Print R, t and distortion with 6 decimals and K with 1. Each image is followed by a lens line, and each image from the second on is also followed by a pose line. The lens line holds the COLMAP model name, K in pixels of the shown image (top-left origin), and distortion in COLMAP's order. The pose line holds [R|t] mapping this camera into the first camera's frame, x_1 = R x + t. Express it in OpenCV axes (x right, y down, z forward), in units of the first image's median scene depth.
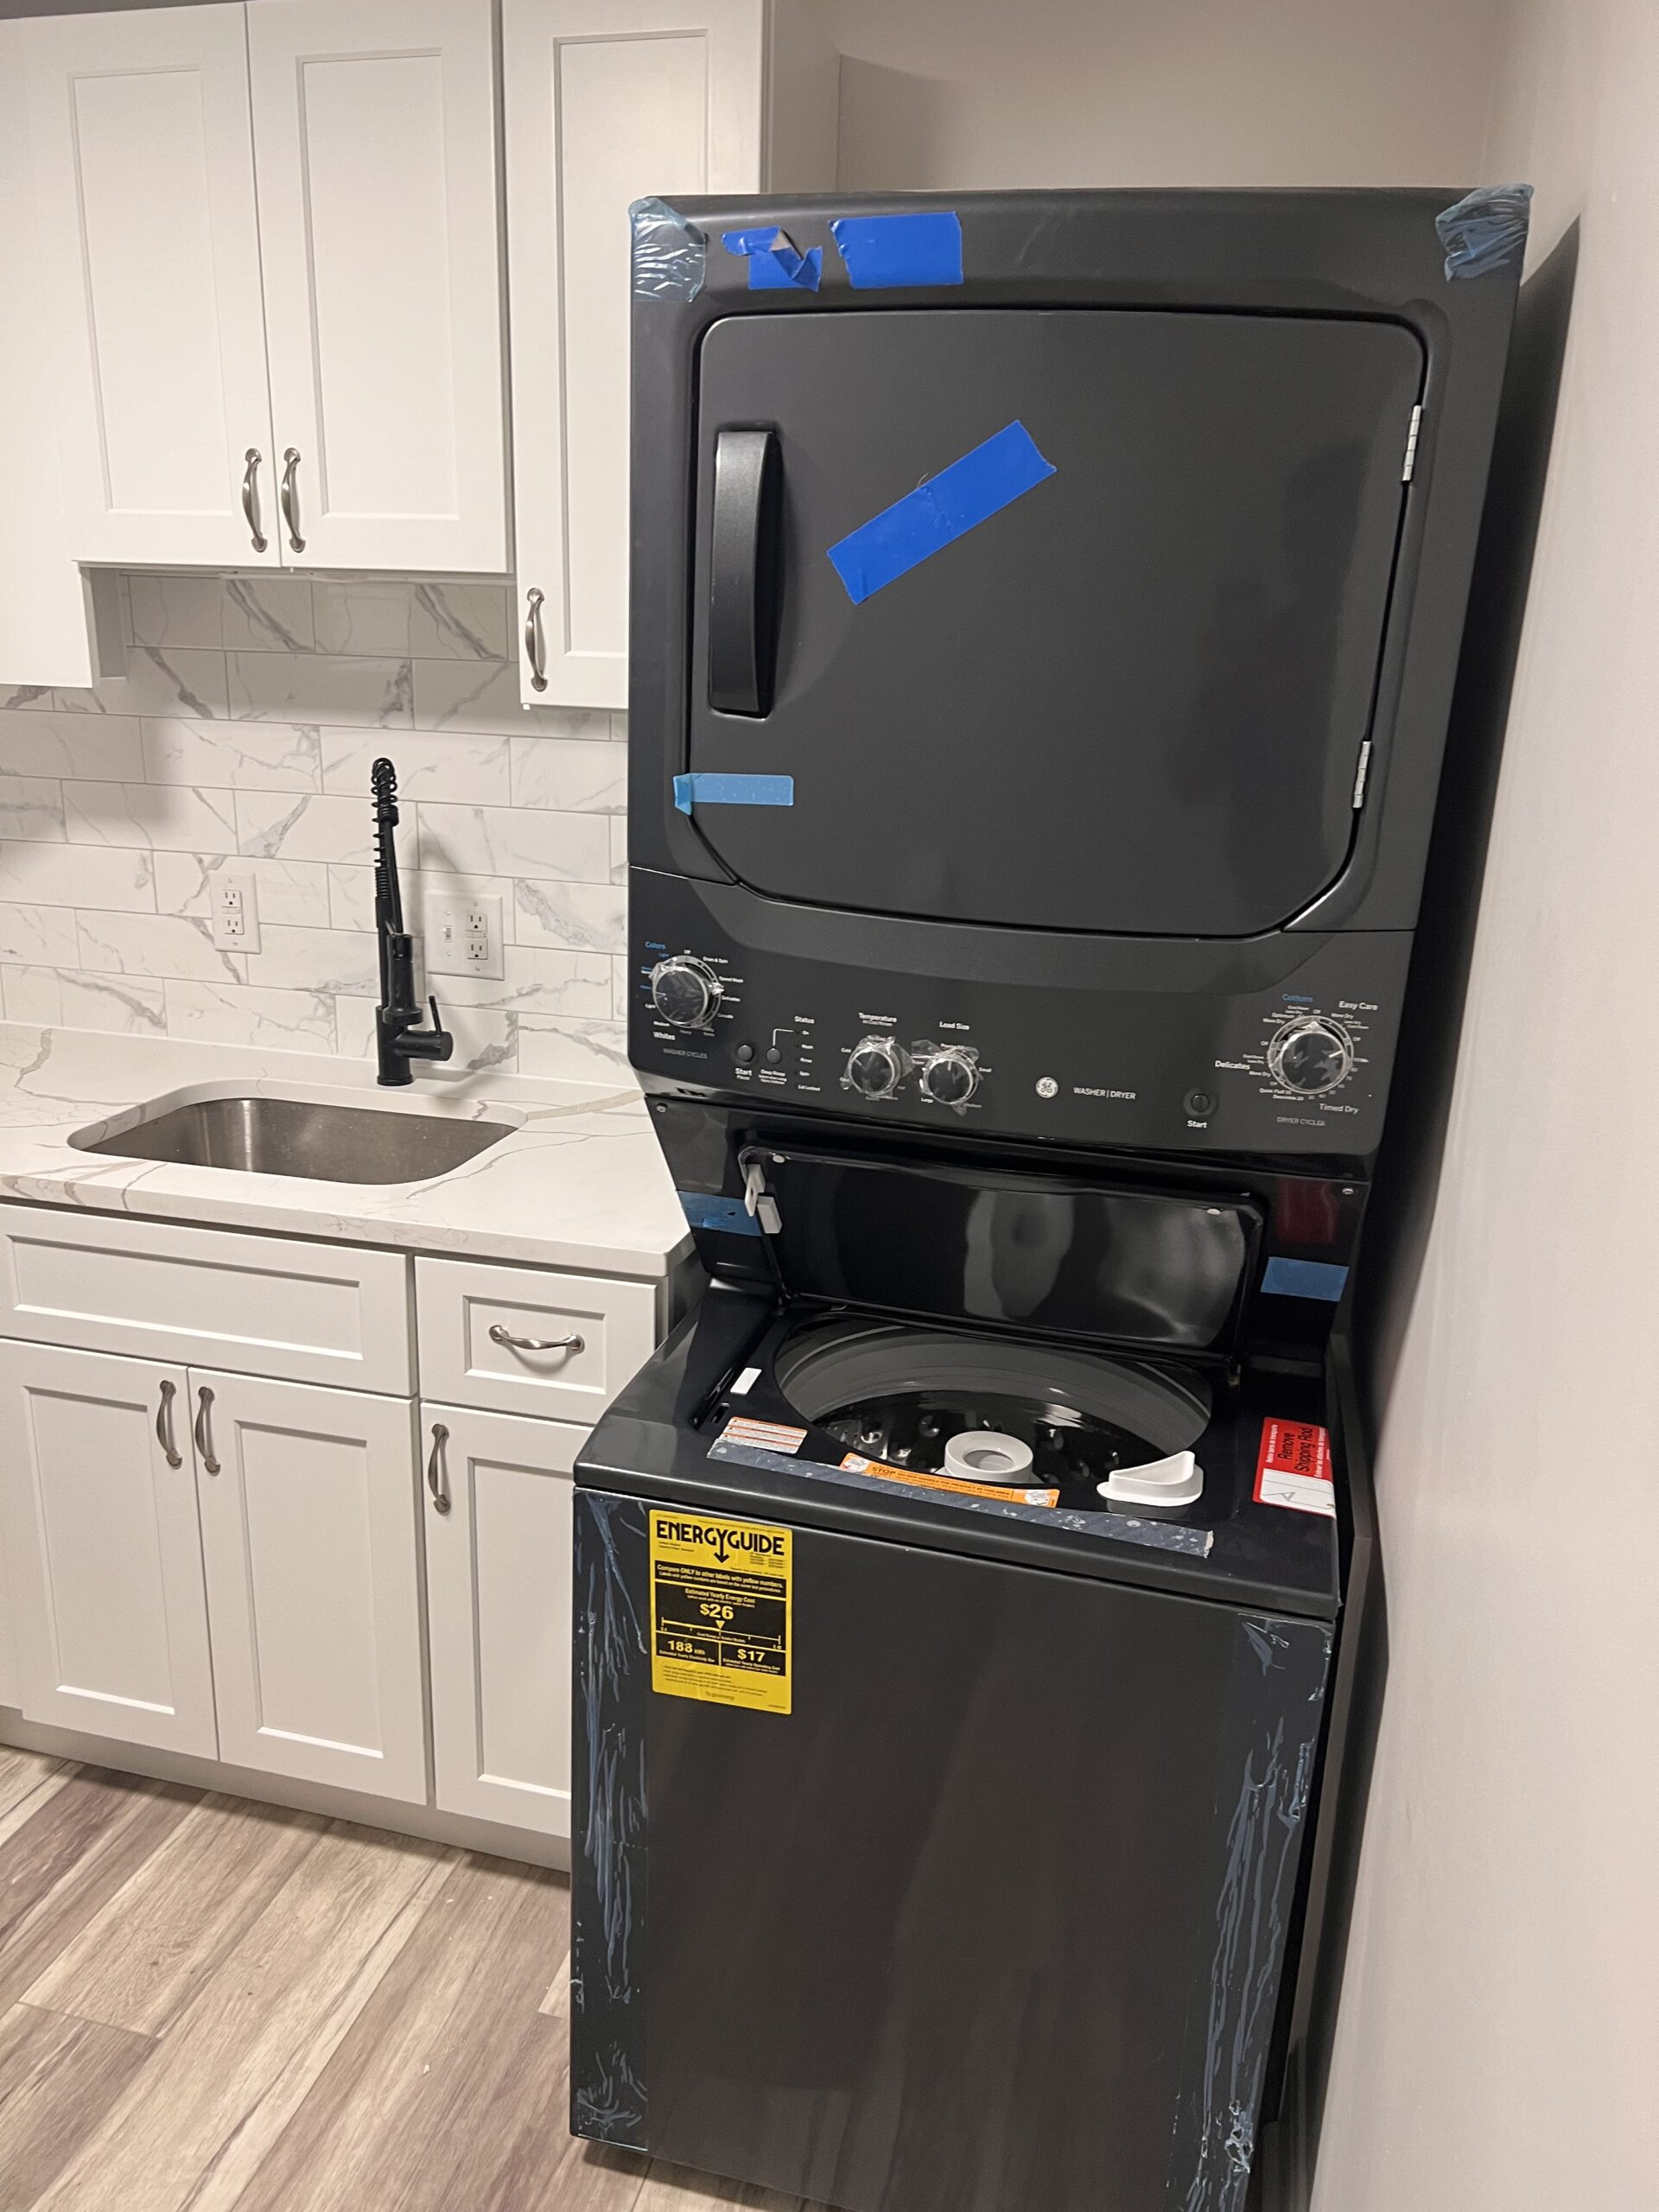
lens RADIAL K [[1696.9, 0, 817.1], [0, 1696.9, 1125.4], [0, 0, 1]] dist [0.054029, -0.062057]
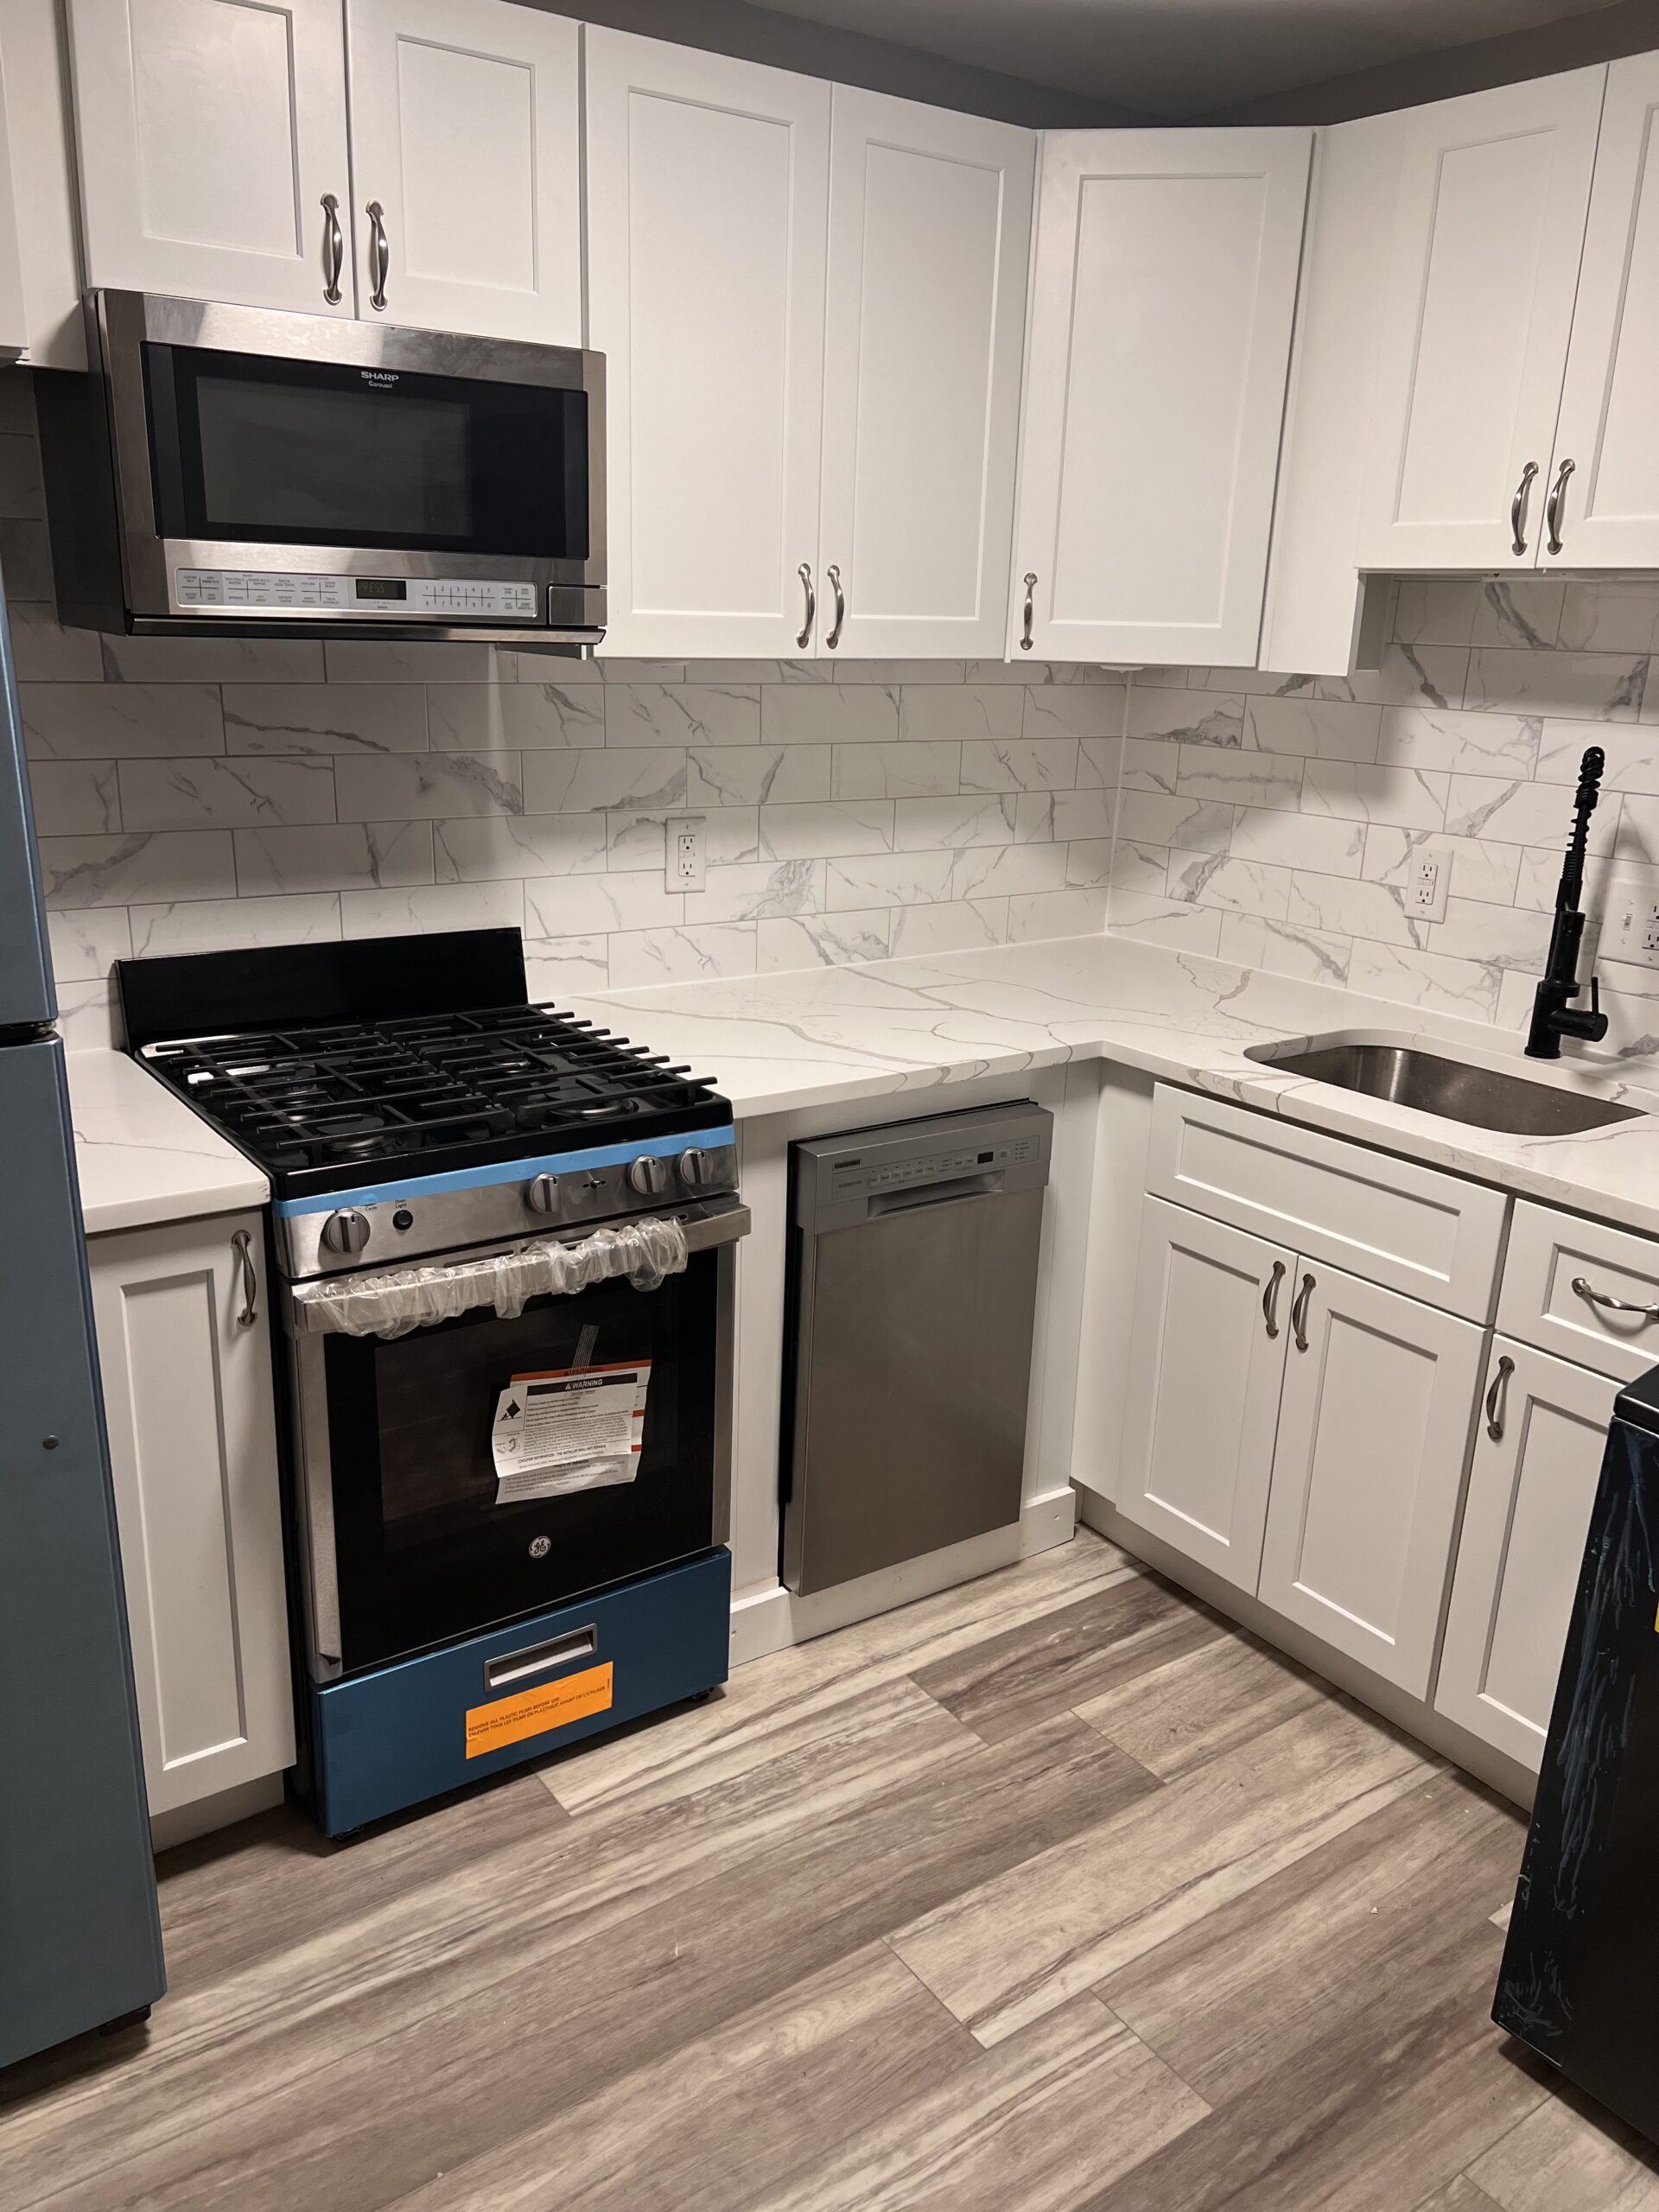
lens RADIAL K [[1696.9, 0, 817.1], [0, 1696.9, 1125.4], [0, 0, 1]] dist [0.054029, -0.062057]
pose [[0.771786, 0.188511, -0.607297, 0.064011], [-0.192805, 0.979461, 0.059007, 0.046179], [0.605947, 0.071549, 0.792281, -0.121522]]
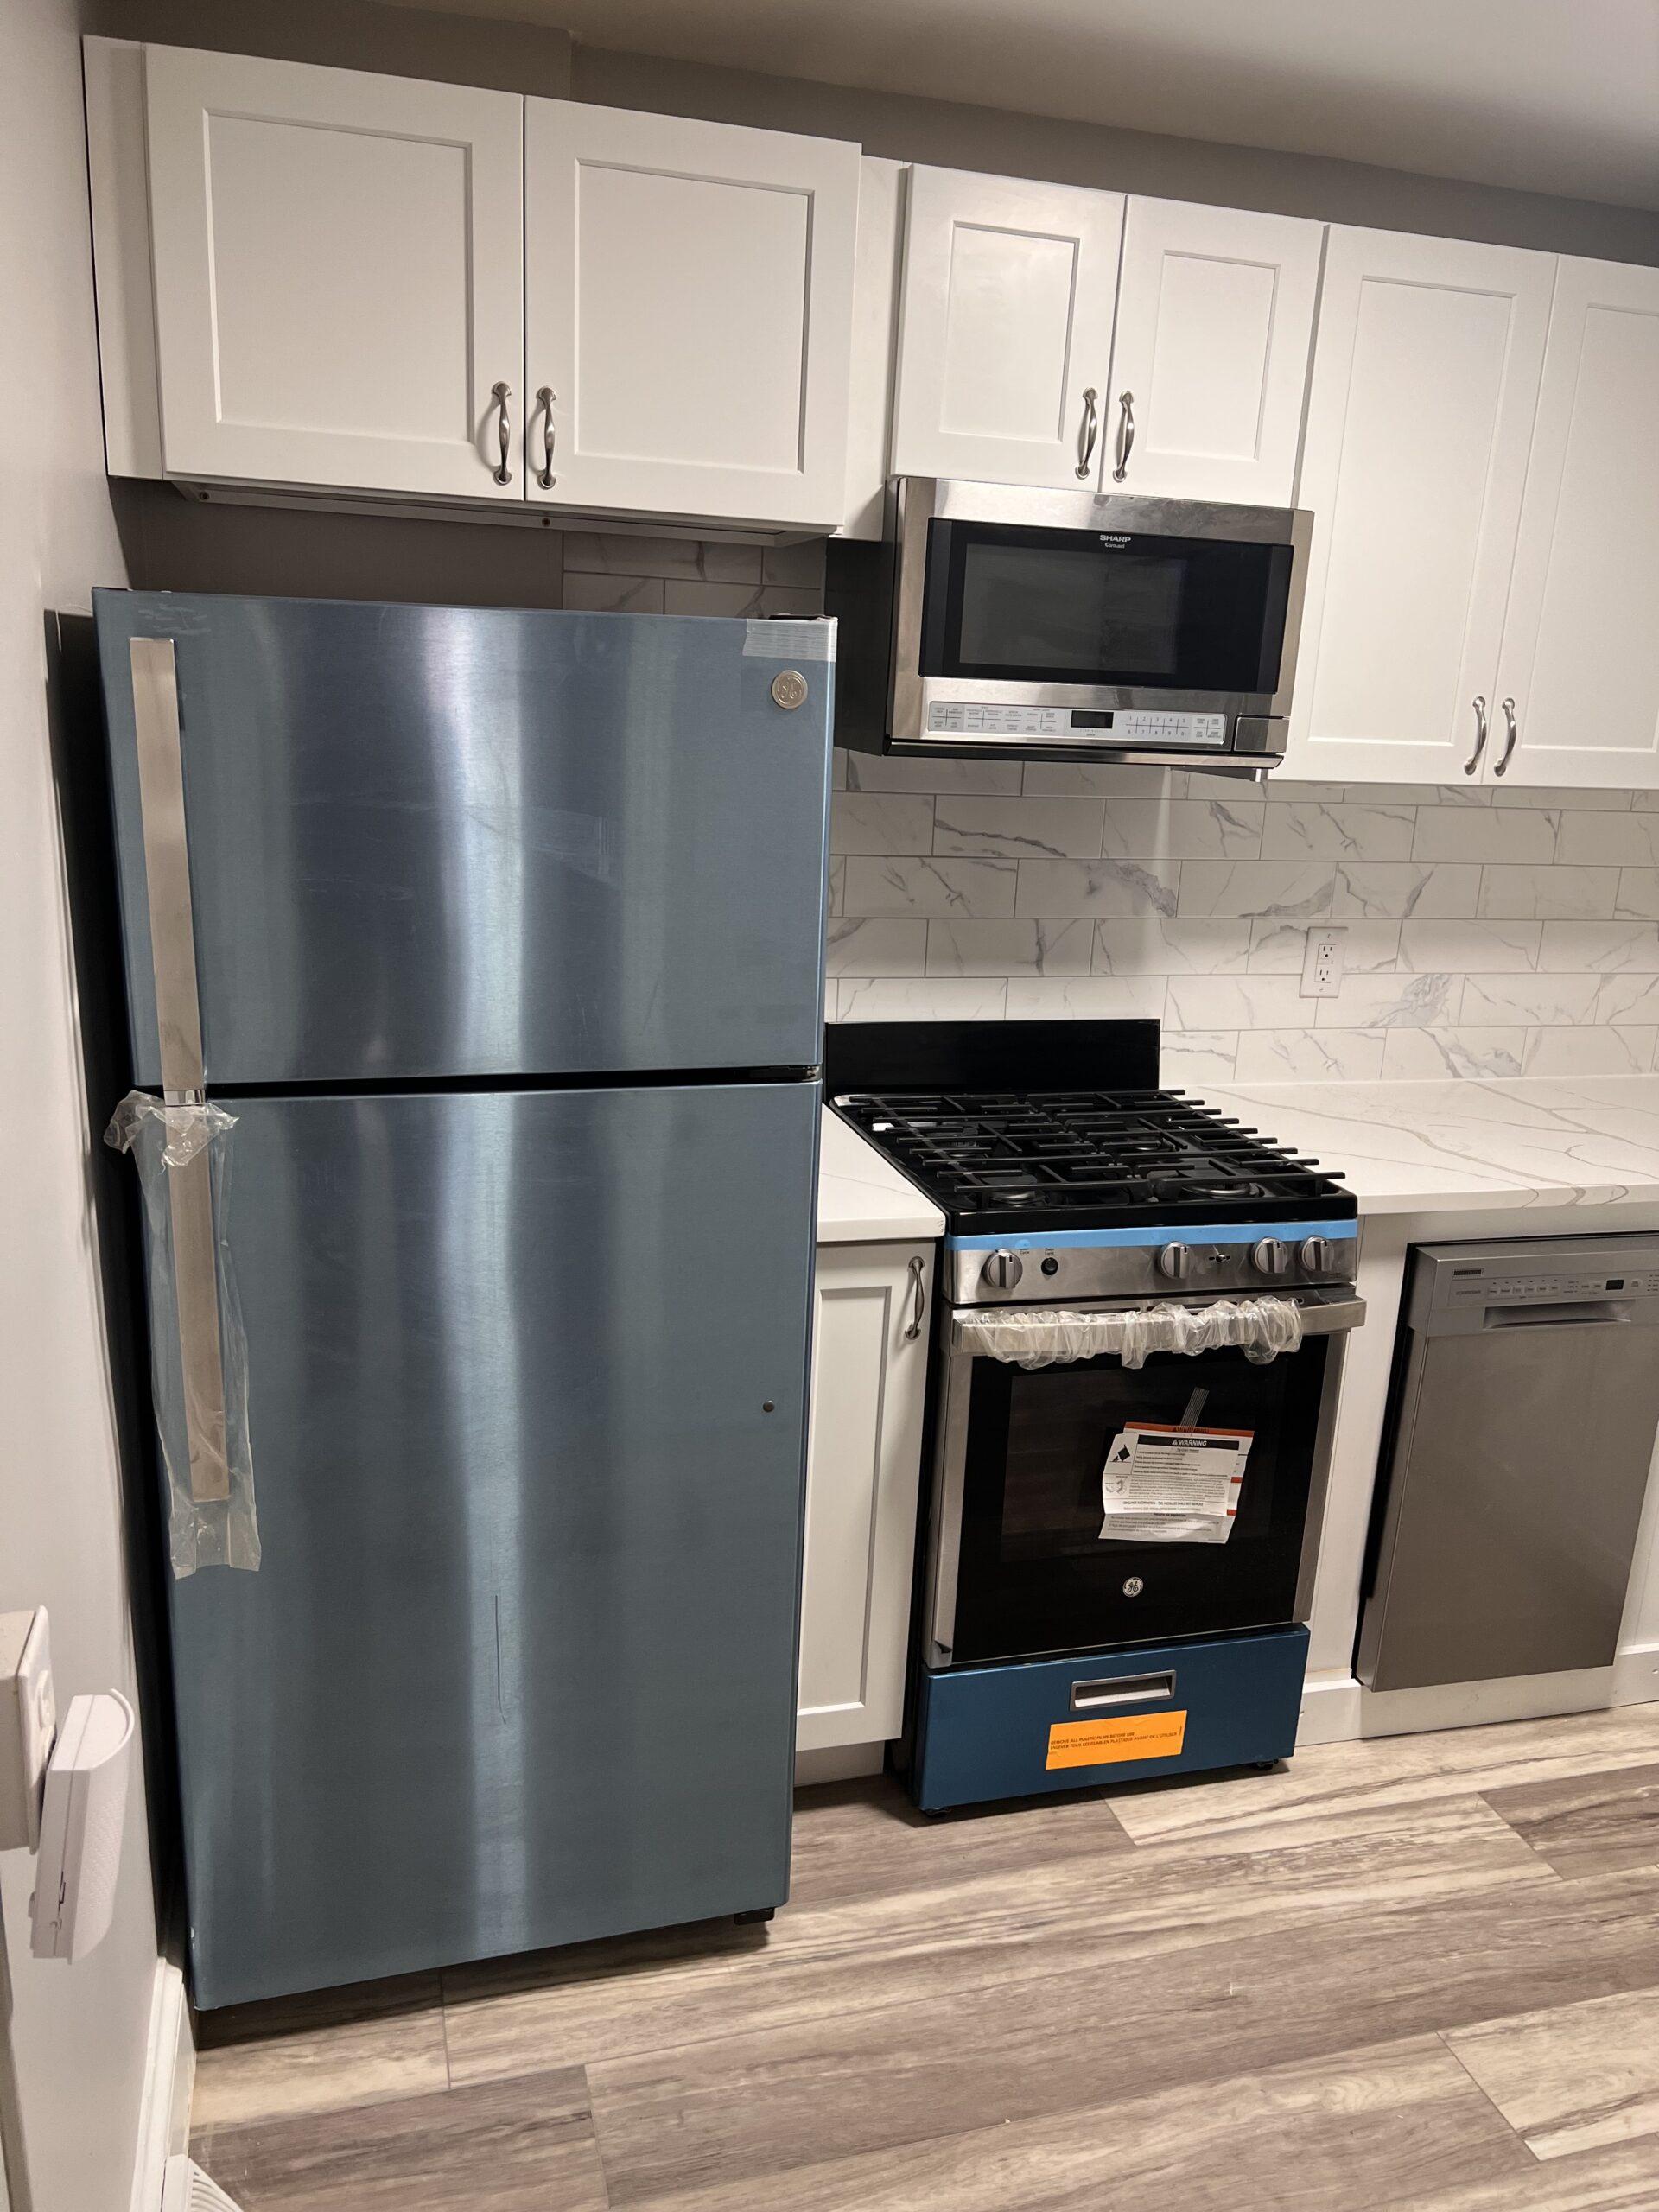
lens RADIAL K [[1696.9, 0, 817.1], [0, 1696.9, 1125.4], [0, 0, 1]] dist [0.054029, -0.062057]
pose [[0.517474, 0.217223, -0.827669, 0.107882], [-0.275330, 0.958073, 0.079306, 0.066591], [0.810194, 0.186843, 0.555586, -0.228837]]
